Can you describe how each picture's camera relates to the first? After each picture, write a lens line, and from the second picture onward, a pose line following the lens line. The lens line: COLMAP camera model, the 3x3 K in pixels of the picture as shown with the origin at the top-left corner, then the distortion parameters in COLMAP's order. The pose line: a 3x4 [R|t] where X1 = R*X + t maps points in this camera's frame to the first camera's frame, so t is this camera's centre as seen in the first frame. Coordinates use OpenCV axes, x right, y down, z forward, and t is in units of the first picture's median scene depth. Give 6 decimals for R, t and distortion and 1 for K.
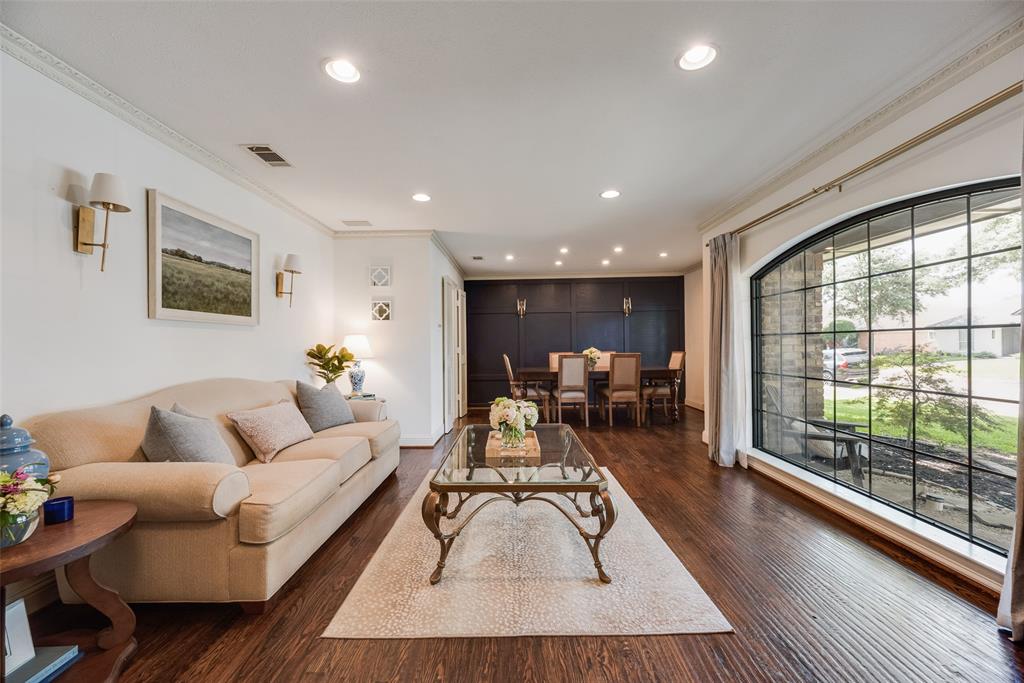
lens RADIAL K [[411.2, 0, 509.6], [0, 411.2, 345.2], [0, 0, 1]] dist [0.001941, -0.000734]
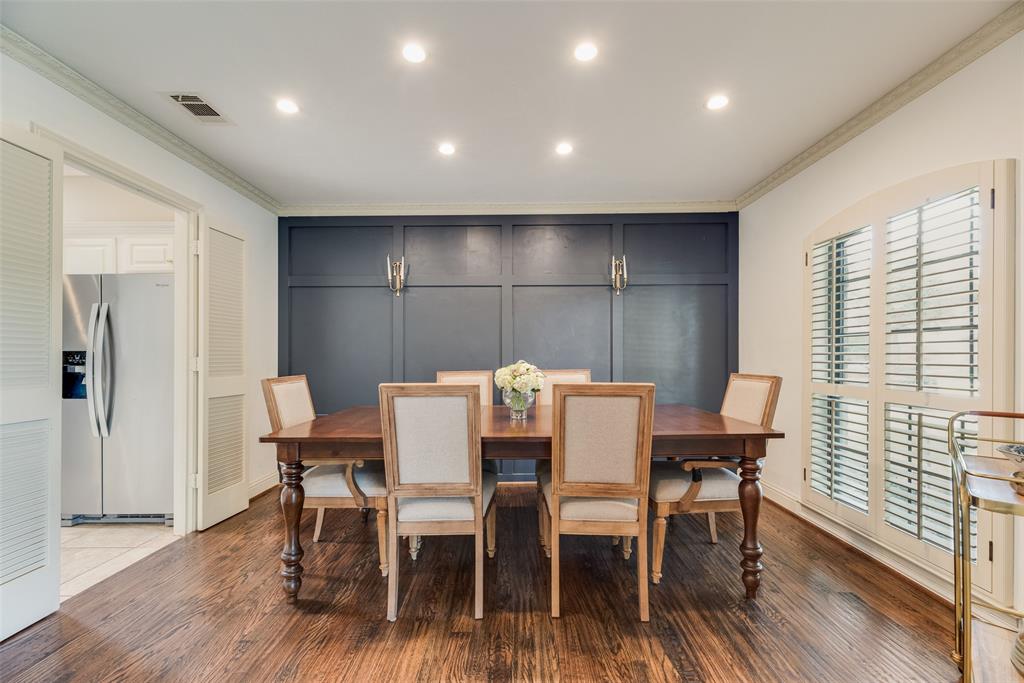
lens RADIAL K [[411.2, 0, 503.0], [0, 411.2, 355.1], [0, 0, 1]] dist [0.001941, -0.000734]
pose [[0.999874, 0.012281, -0.010027, 0.209374], [-0.012227, 0.999910, 0.005485, -0.001143], [0.010094, -0.005362, 0.999935, 0.692491]]
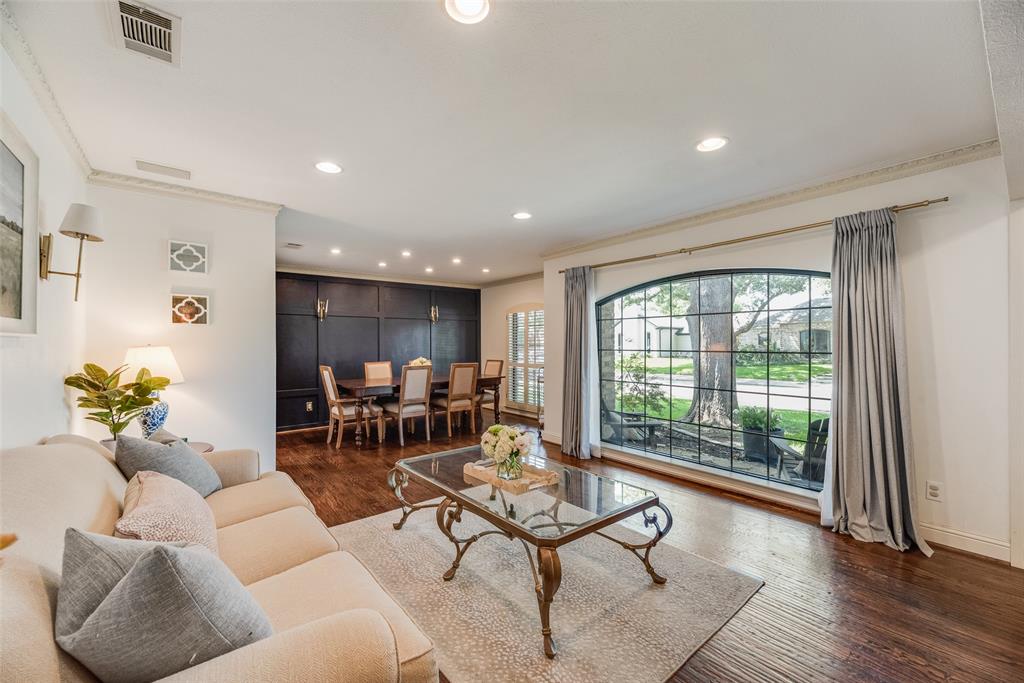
lens RADIAL K [[411.2, 0, 514.2], [0, 411.2, 342.4], [0, 0, 1]] dist [0.001941, -0.000734]
pose [[0.773008, 0.011898, 0.634284, -0.268483], [-0.006266, 0.999919, -0.011121, -0.021463], [-0.634365, 0.004622, 0.773020, 0.130397]]
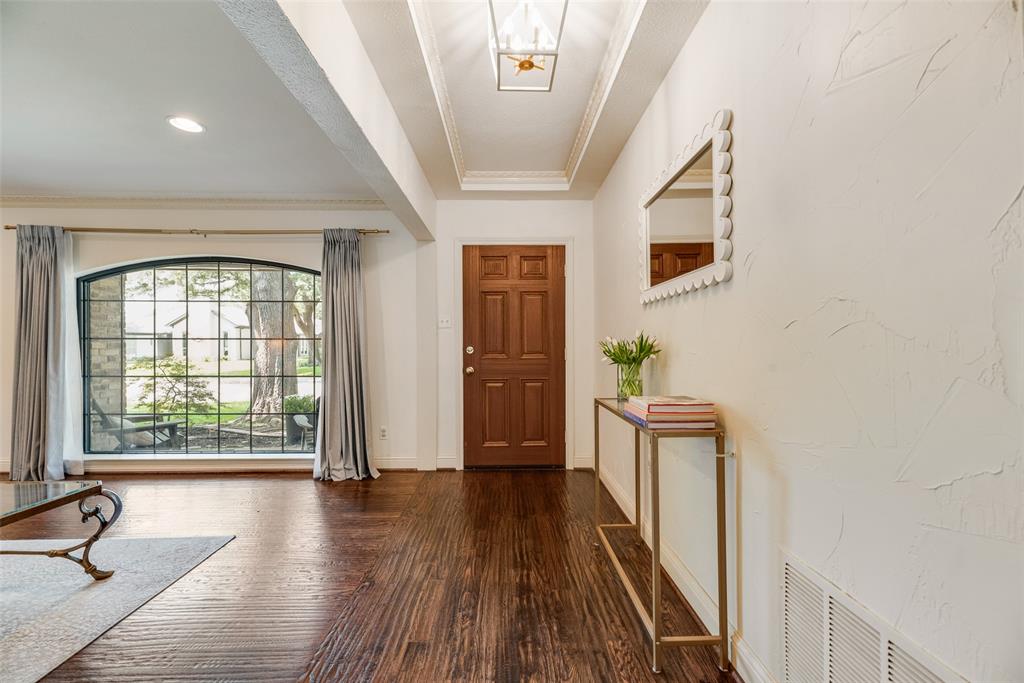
lens RADIAL K [[411.2, 0, 513.0], [0, 411.2, 347.9], [0, 0, 1]] dist [0.001941, -0.000734]
pose [[-0.031856, 0.004944, 0.999480, -0.281496], [0.000117, 0.999988, -0.004943, 0.001912], [-0.999492, -0.000041, -0.031856, 0.005222]]
